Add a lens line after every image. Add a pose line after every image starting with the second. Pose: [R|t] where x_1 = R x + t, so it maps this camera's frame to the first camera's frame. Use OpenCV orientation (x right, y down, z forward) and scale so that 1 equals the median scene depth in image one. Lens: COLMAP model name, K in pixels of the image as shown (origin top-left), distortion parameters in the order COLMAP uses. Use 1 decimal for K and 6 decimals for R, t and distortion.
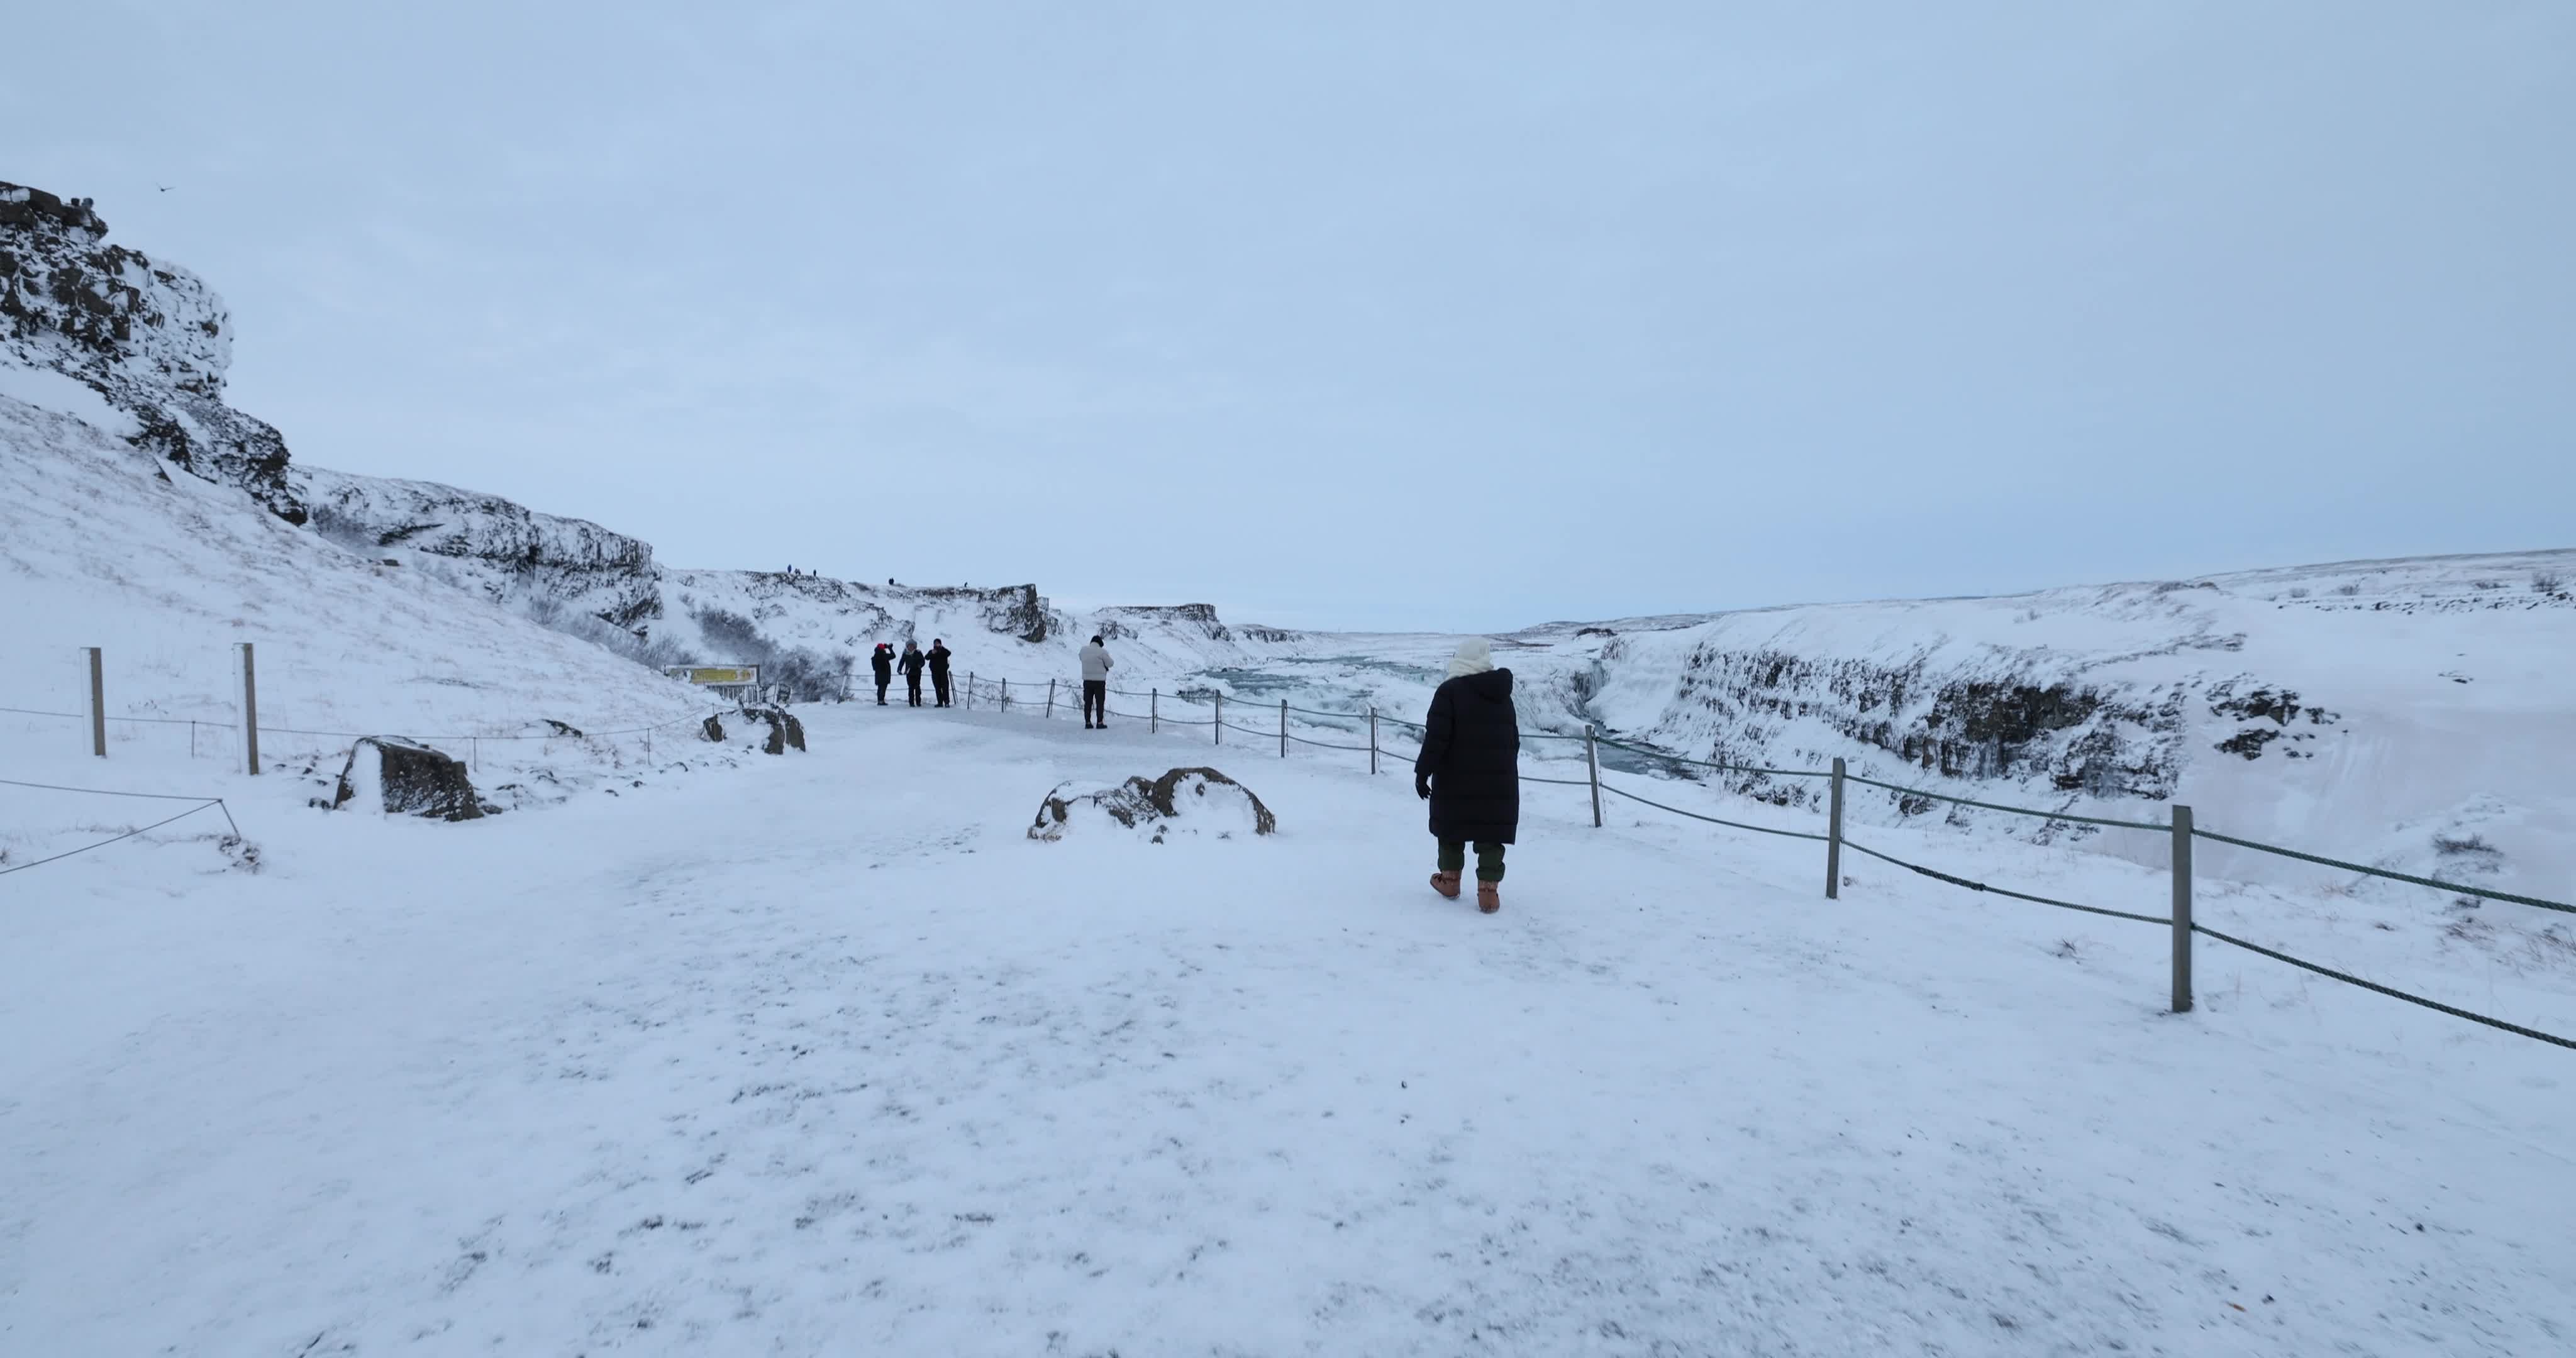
lens RADIAL K [[1200.2, 0, 1288.0], [0, 1200.2, 679.0], [0, 0, 1]] dist [-0.030116, 0.000851]
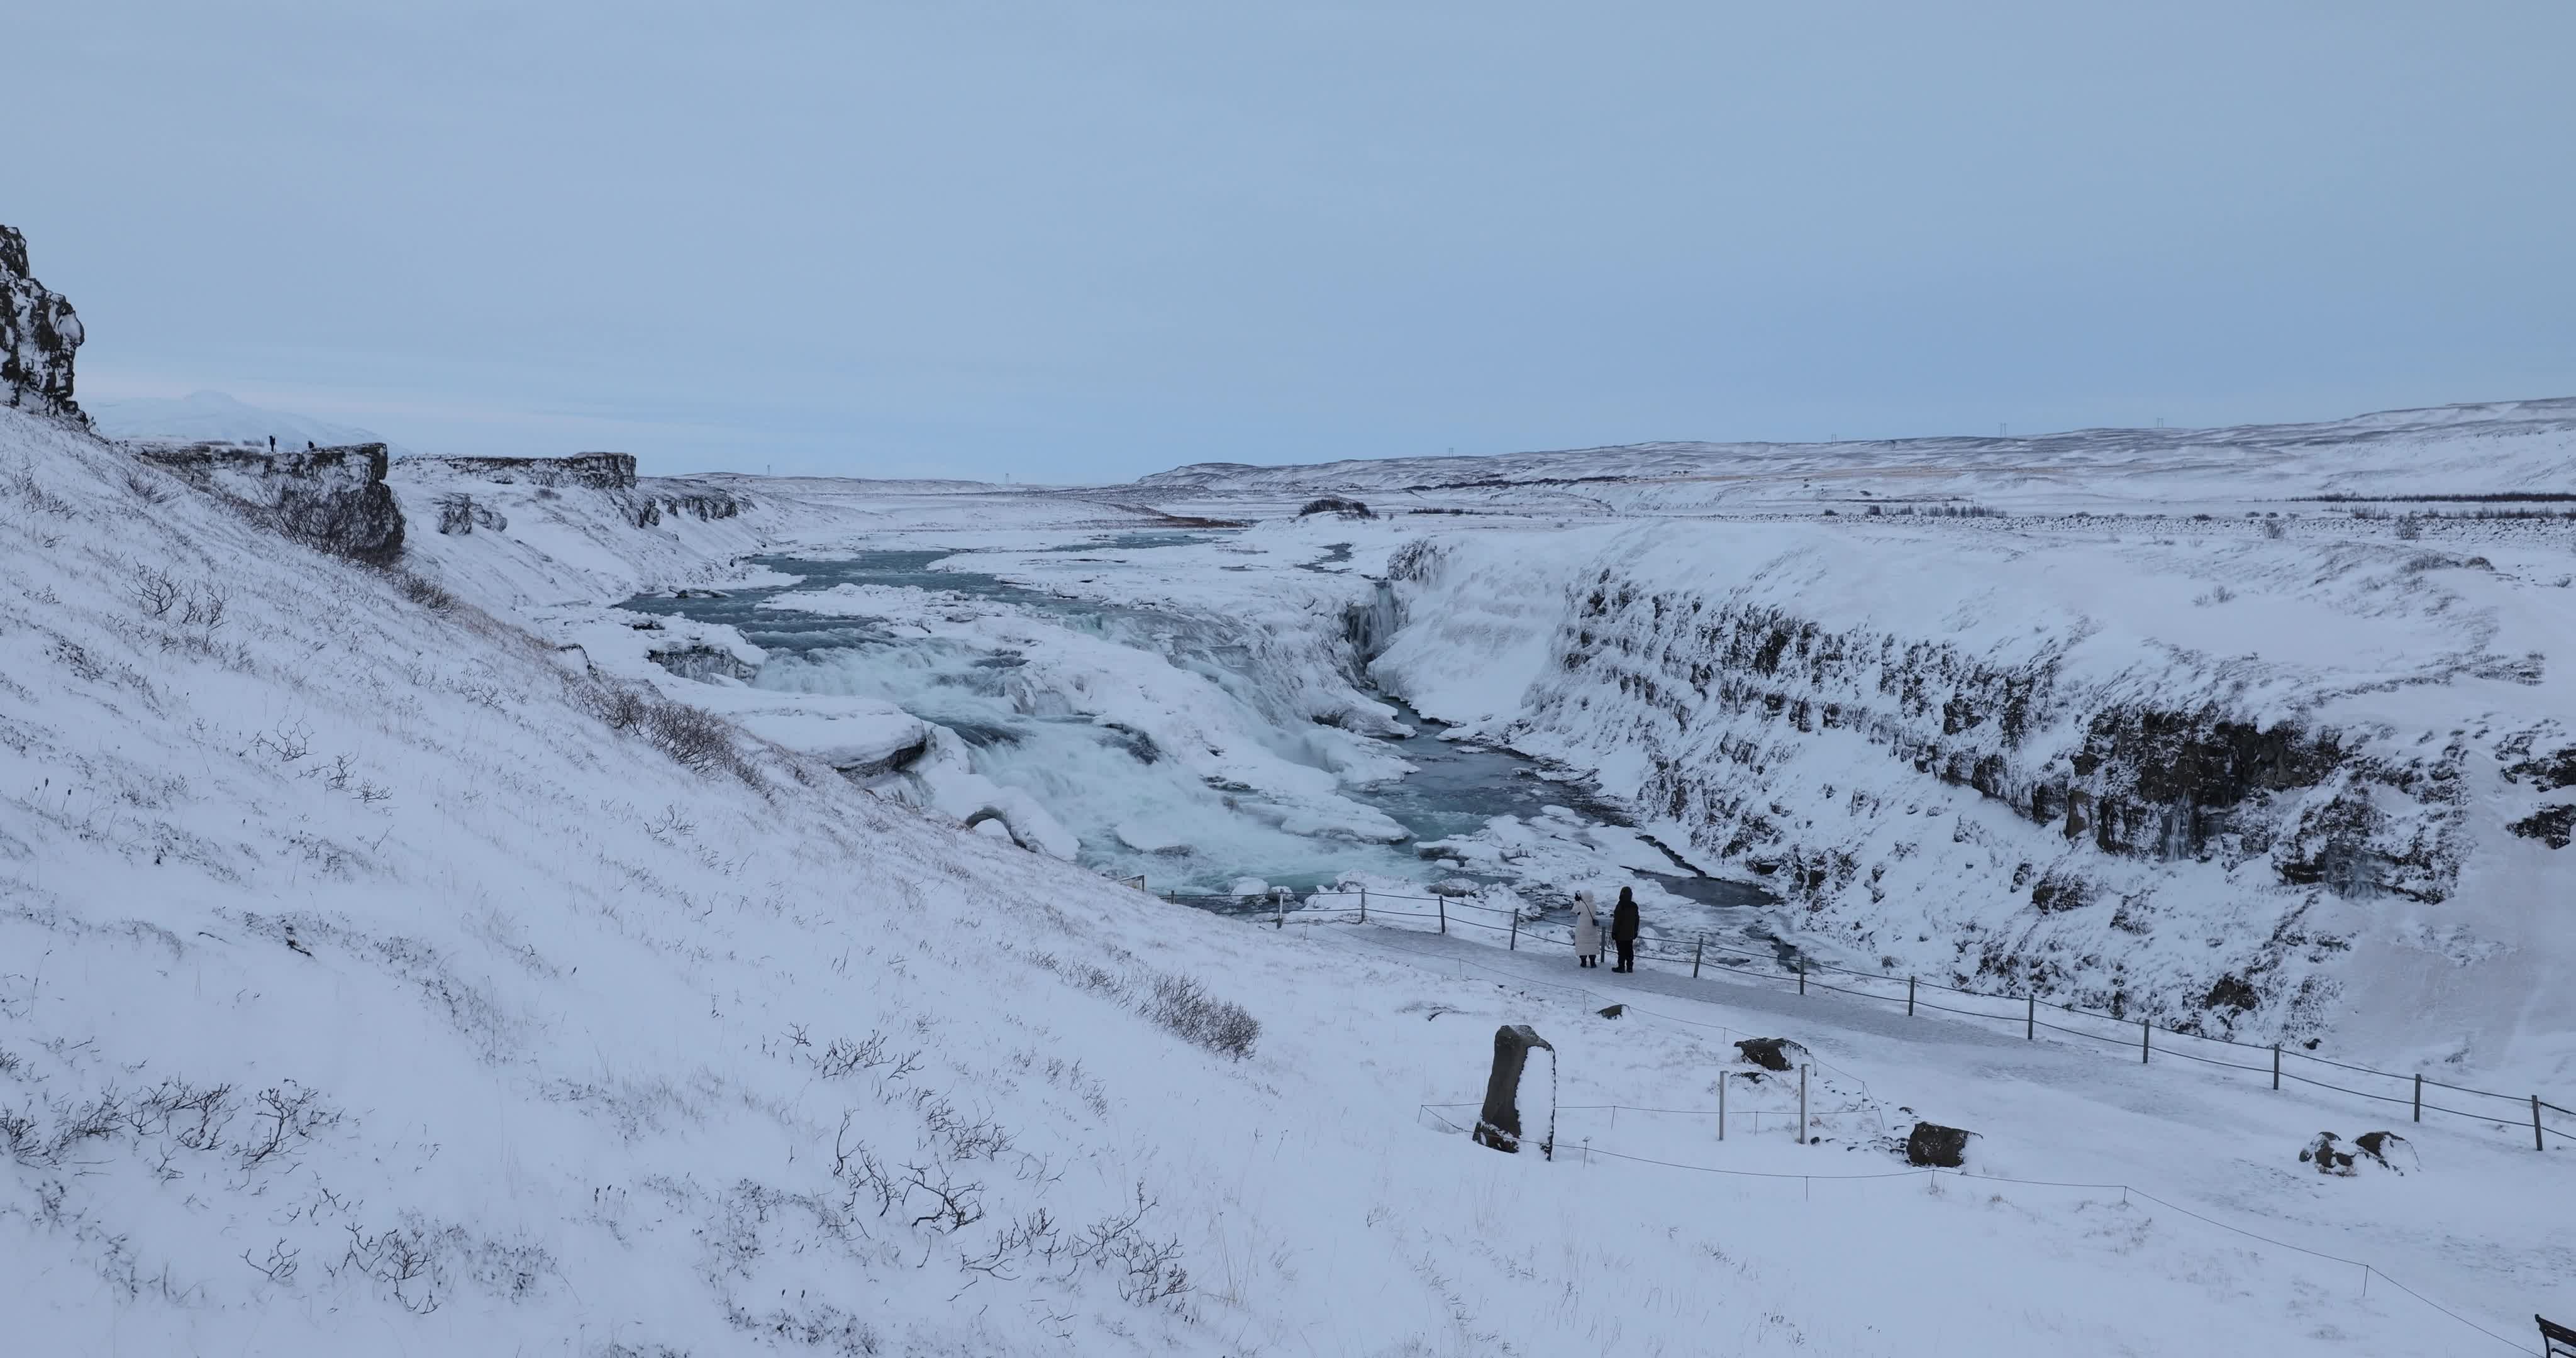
lens RADIAL K [[2451.8, 0, 1288.0], [0, 2451.8, 679.0], [0, 0, 1]] dist [0.027775, 0.082617]
pose [[0.967067, 0.004920, 0.254474, -0.210487], [-0.016138, 0.998987, 0.042014, -0.059234], [-0.254010, -0.044737, 0.966167, -0.170950]]
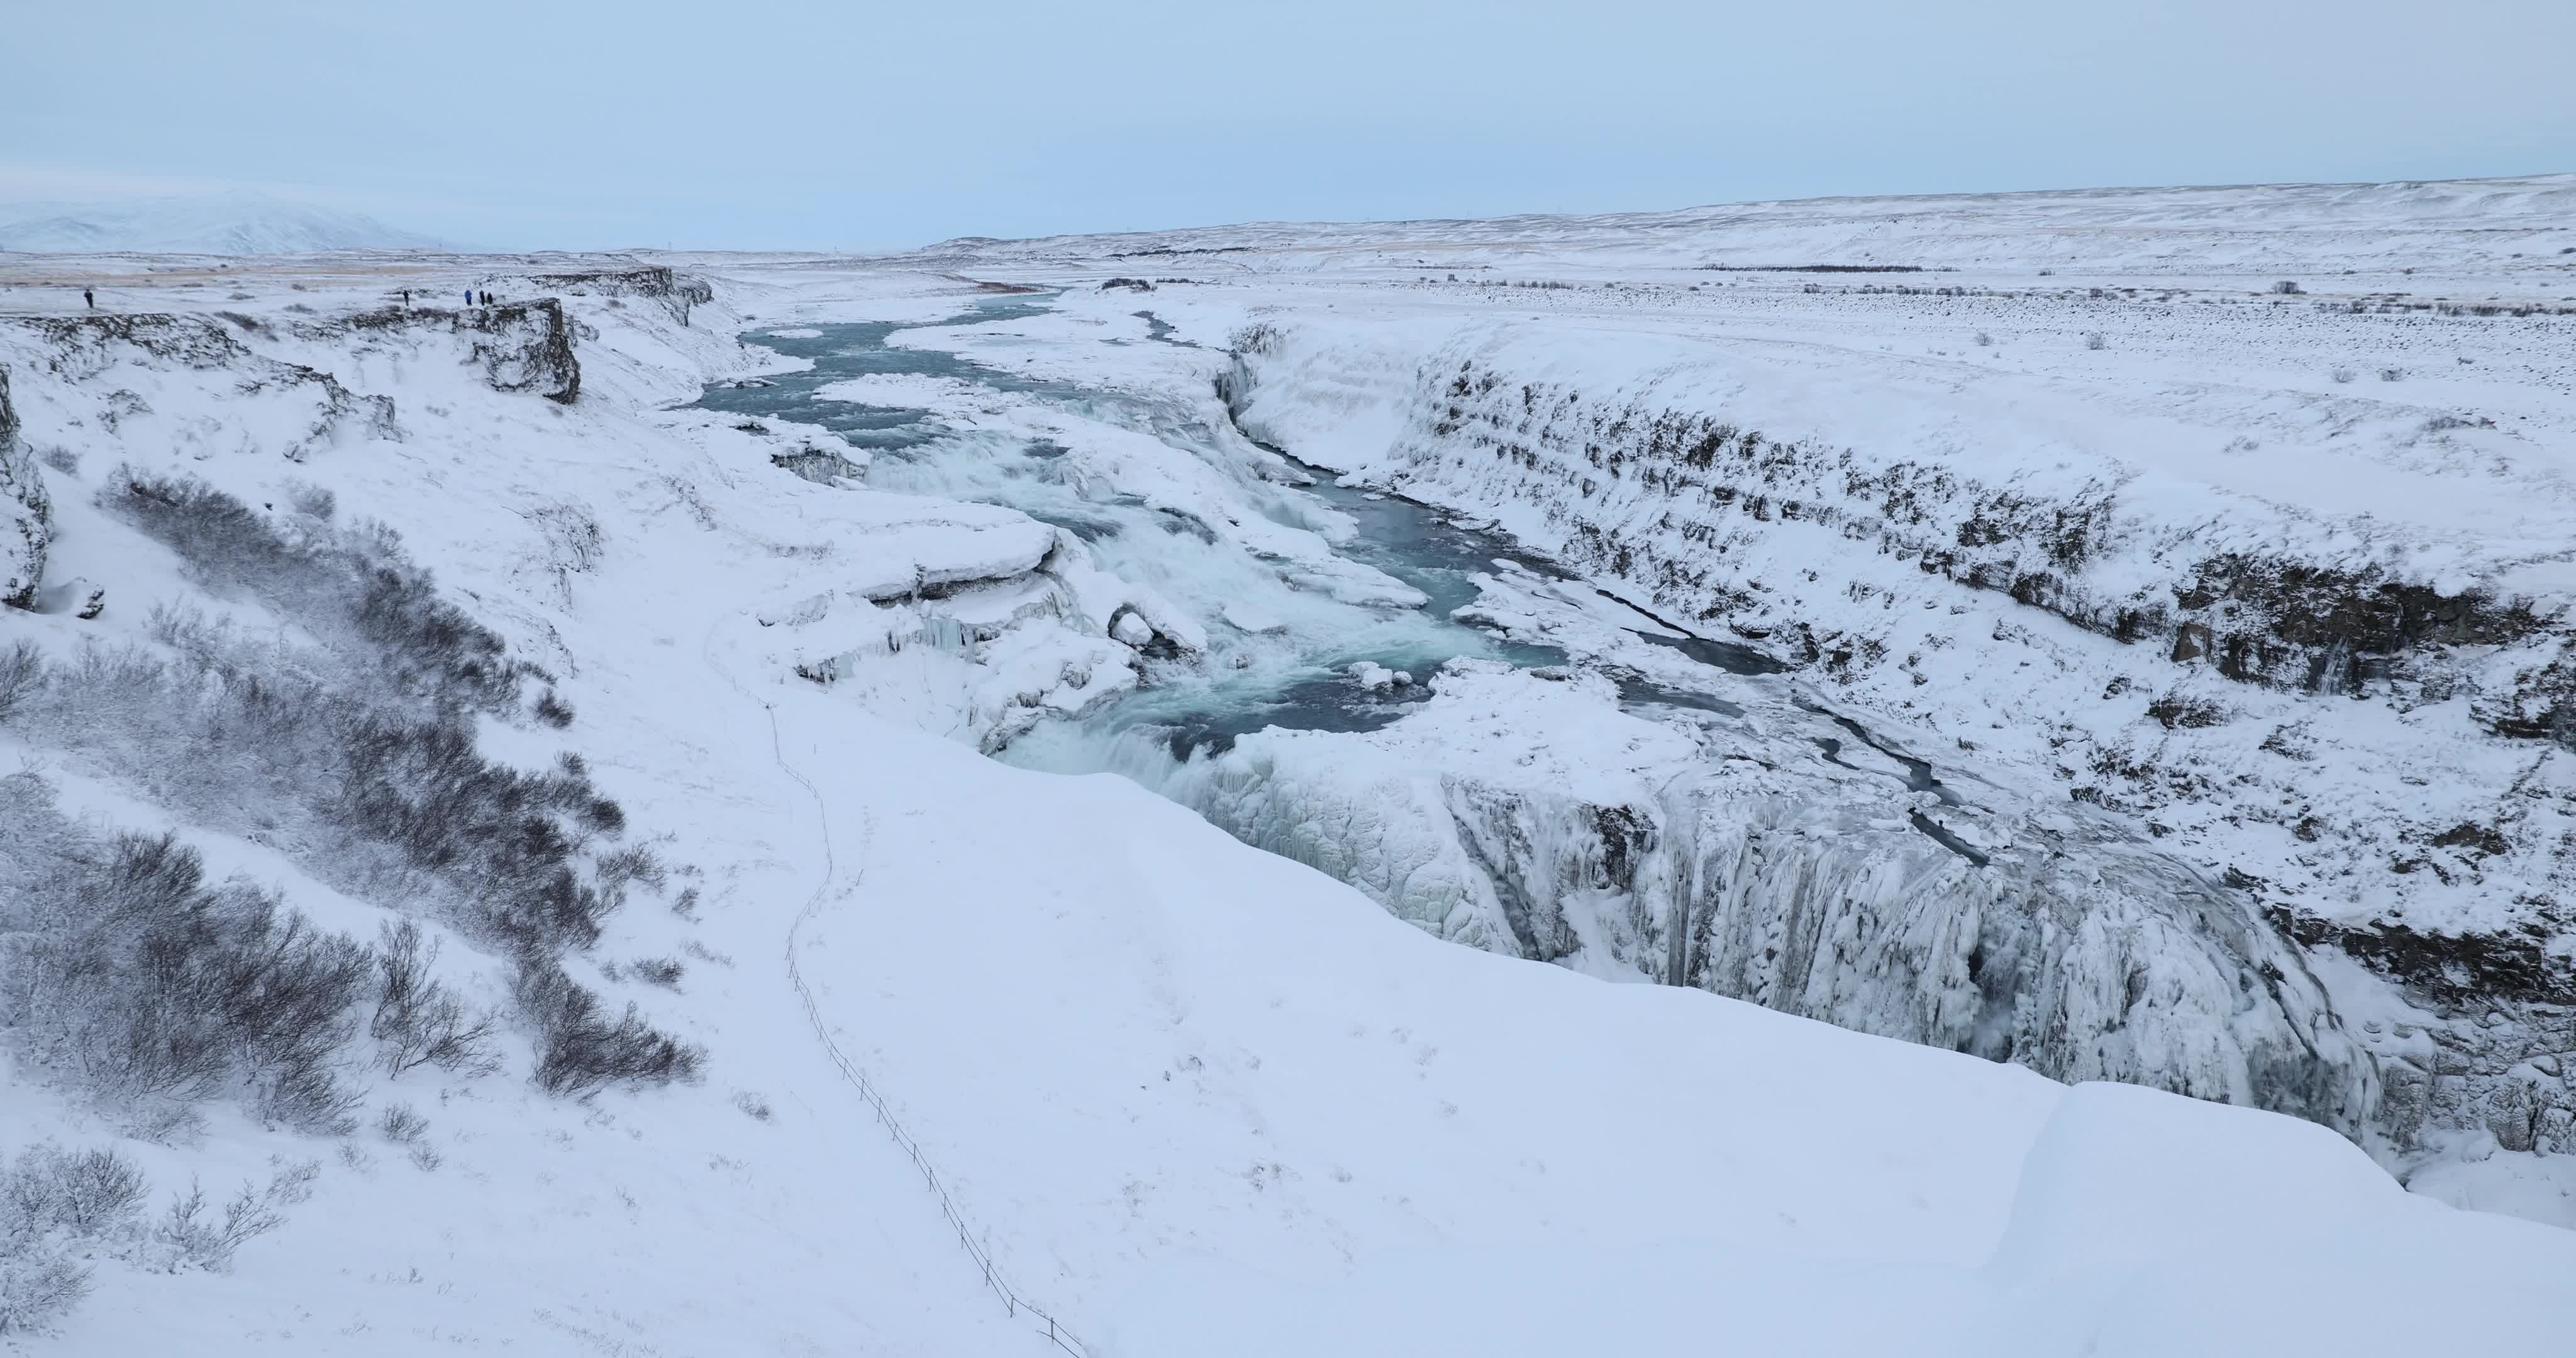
lens RADIAL K [[1501.9, 0, 1288.0], [0, 1501.9, 679.0], [0, 0, 1]] dist [-0.029923, 0.035621]
pose [[0.907496, -0.096359, 0.408859, -0.395238], [-0.004493, 0.971051, 0.238828, -0.144283], [-0.420036, -0.218573, 0.880793, 0.380009]]
